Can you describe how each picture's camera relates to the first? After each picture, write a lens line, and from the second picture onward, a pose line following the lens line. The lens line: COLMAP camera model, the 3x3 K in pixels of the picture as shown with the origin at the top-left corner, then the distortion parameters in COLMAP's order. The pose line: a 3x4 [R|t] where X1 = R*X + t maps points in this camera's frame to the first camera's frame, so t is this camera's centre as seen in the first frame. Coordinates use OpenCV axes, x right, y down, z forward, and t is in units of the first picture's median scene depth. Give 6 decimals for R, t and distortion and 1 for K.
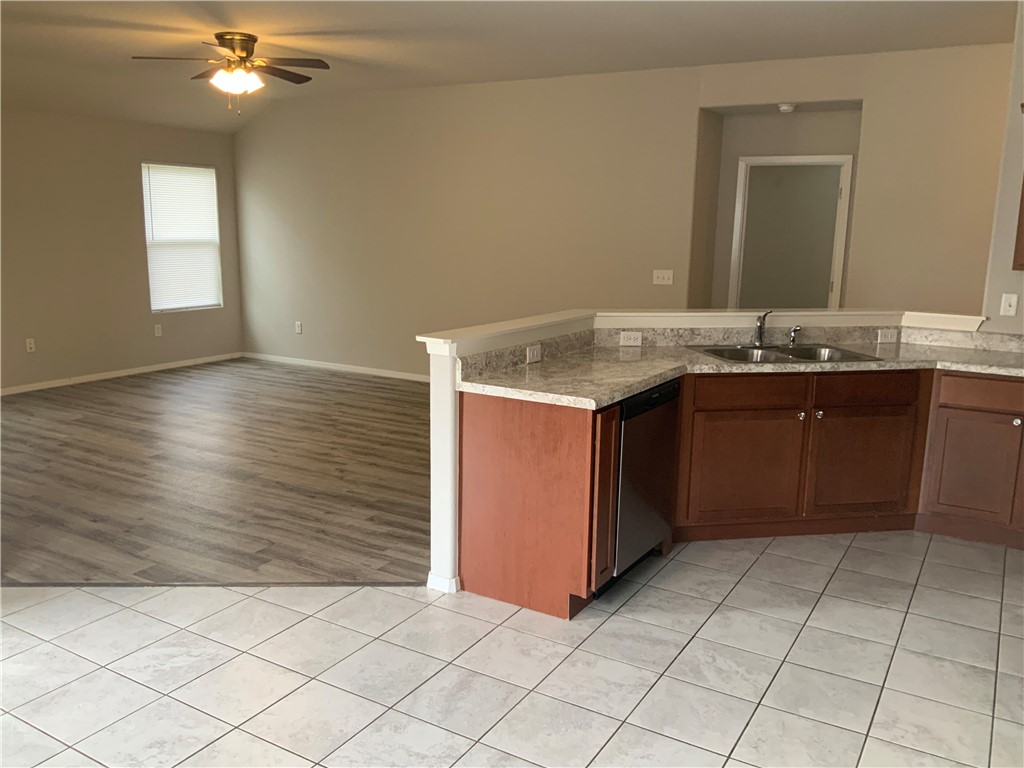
lens RADIAL K [[843.9, 0, 512.0], [0, 843.9, 384.0], [0, 0, 1]] dist [0.106154, -0.220095]
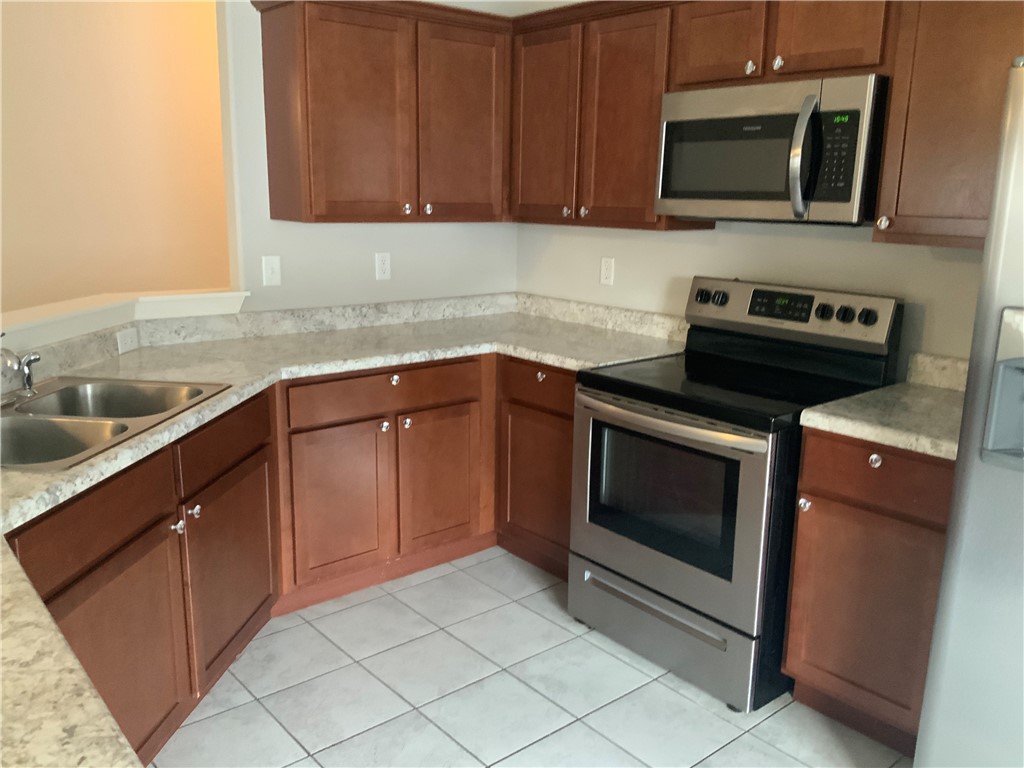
lens RADIAL K [[843.9, 0, 512.0], [0, 843.9, 384.0], [0, 0, 1]] dist [0.106154, -0.220095]
pose [[0.320843, -0.219470, 0.921354, -0.047303], [0.164191, 0.970942, 0.174106, -0.097701], [-0.932792, 0.095417, 0.347554, 0.598275]]
